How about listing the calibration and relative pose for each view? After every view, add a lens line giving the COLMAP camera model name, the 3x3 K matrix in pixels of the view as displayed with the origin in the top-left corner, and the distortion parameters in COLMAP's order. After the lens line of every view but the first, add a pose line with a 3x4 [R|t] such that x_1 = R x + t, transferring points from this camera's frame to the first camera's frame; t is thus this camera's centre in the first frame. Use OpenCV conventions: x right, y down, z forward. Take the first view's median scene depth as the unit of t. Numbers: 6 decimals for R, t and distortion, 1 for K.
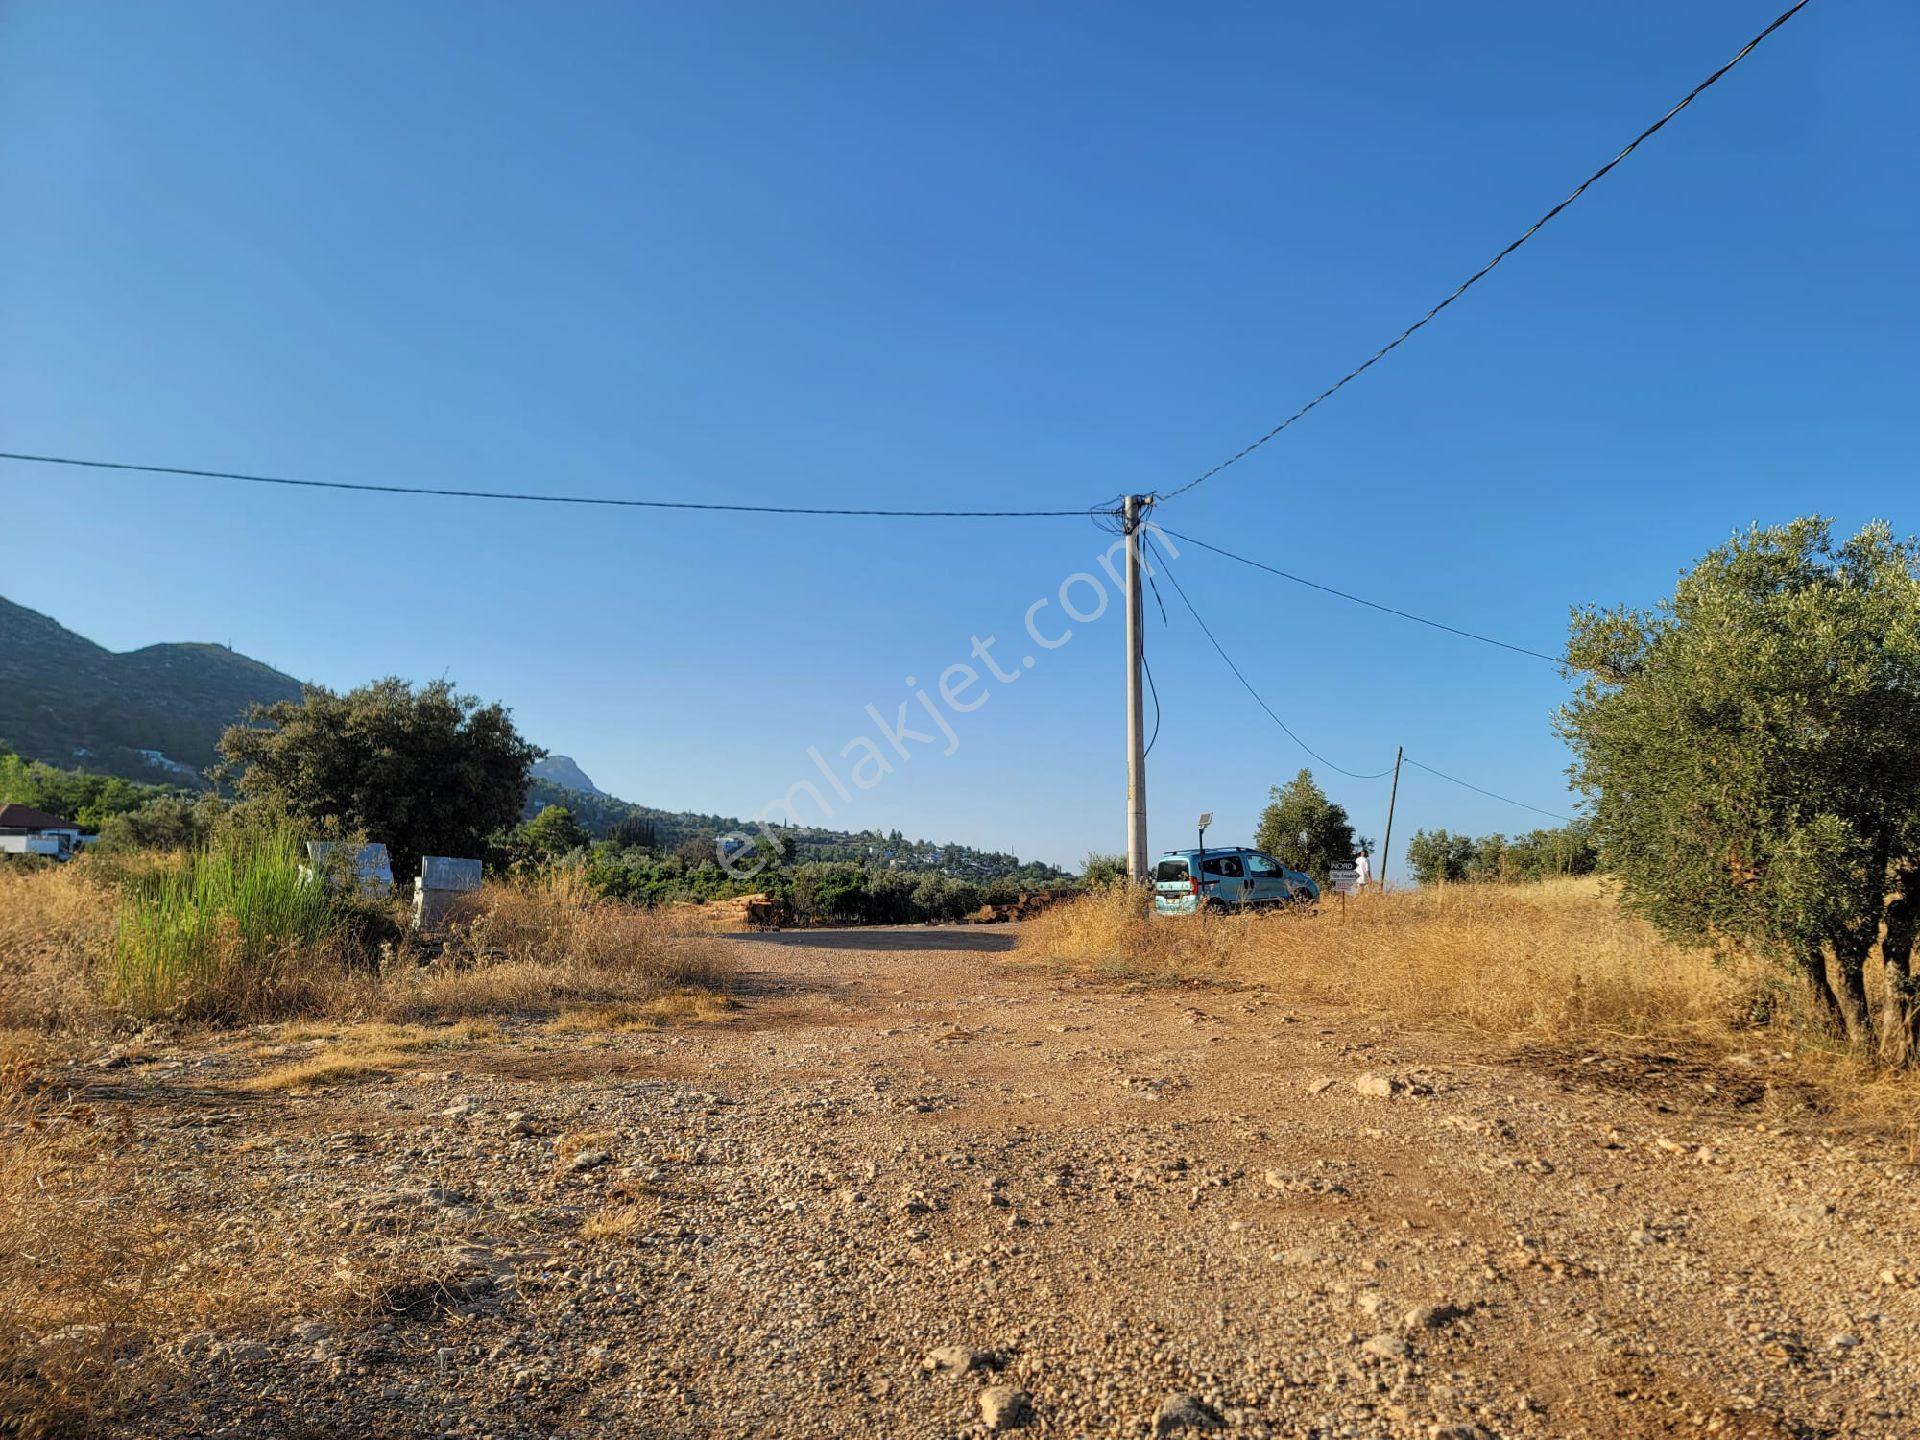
lens RADIAL K [[1455.5, 0, 960.0], [0, 1455.5, 720.0], [0, 0, 1]] dist [0.061226, -0.038658]
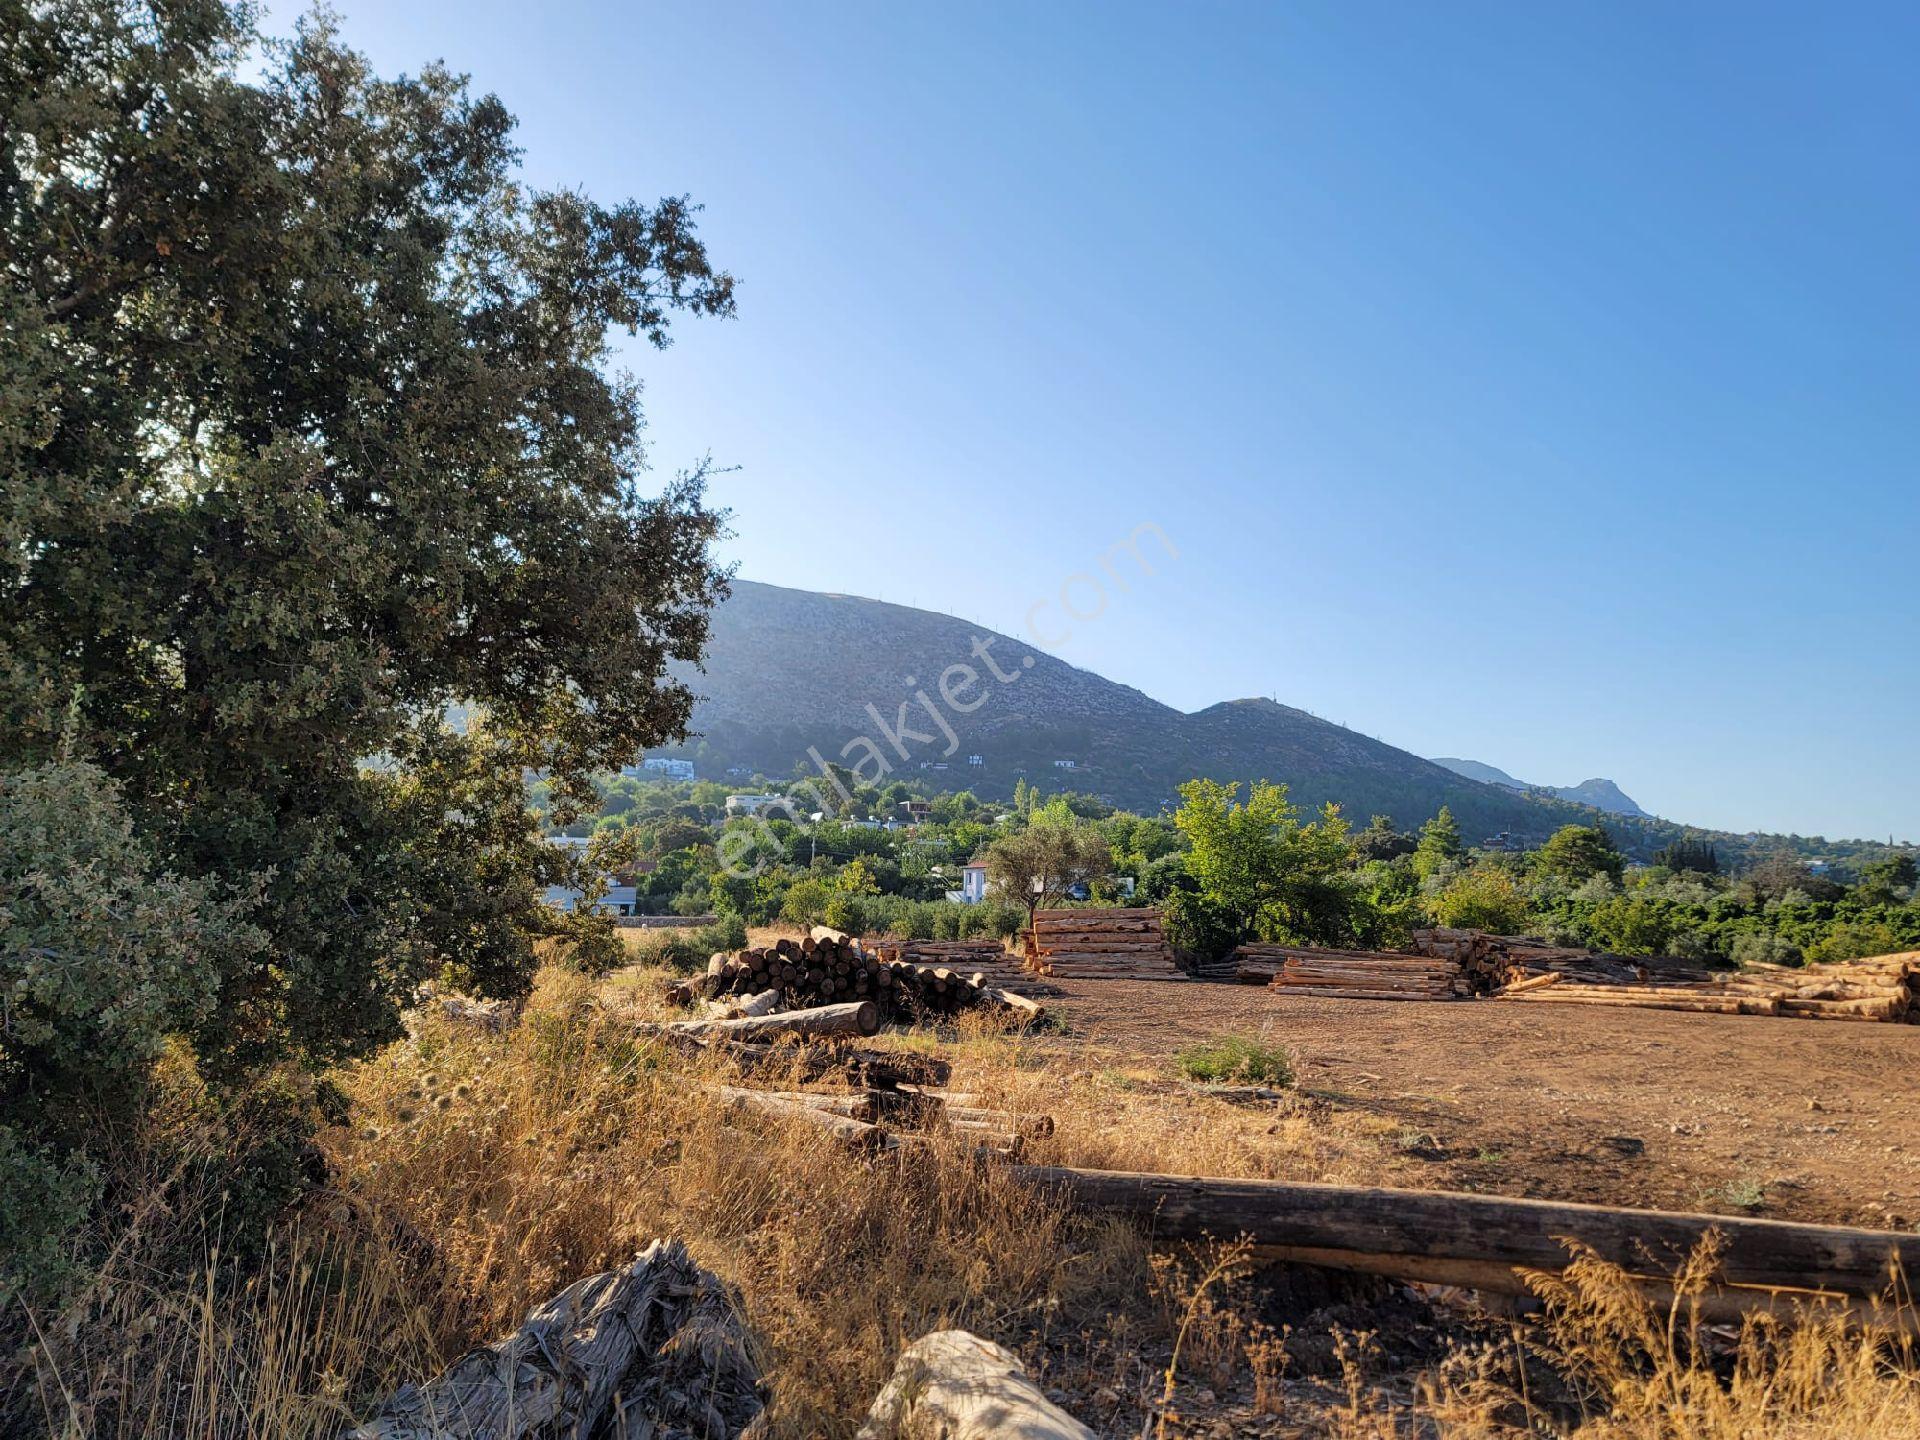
lens RADIAL K [[1455.5, 0, 960.0], [0, 1455.5, 720.0], [0, 0, 1]] dist [0.061226, -0.038658]
pose [[0.778508, -0.087616, -0.621489, -0.032983], [0.075451, 0.996092, -0.045913, 0.015610], [0.623083, -0.011148, 0.782076, 0.173625]]
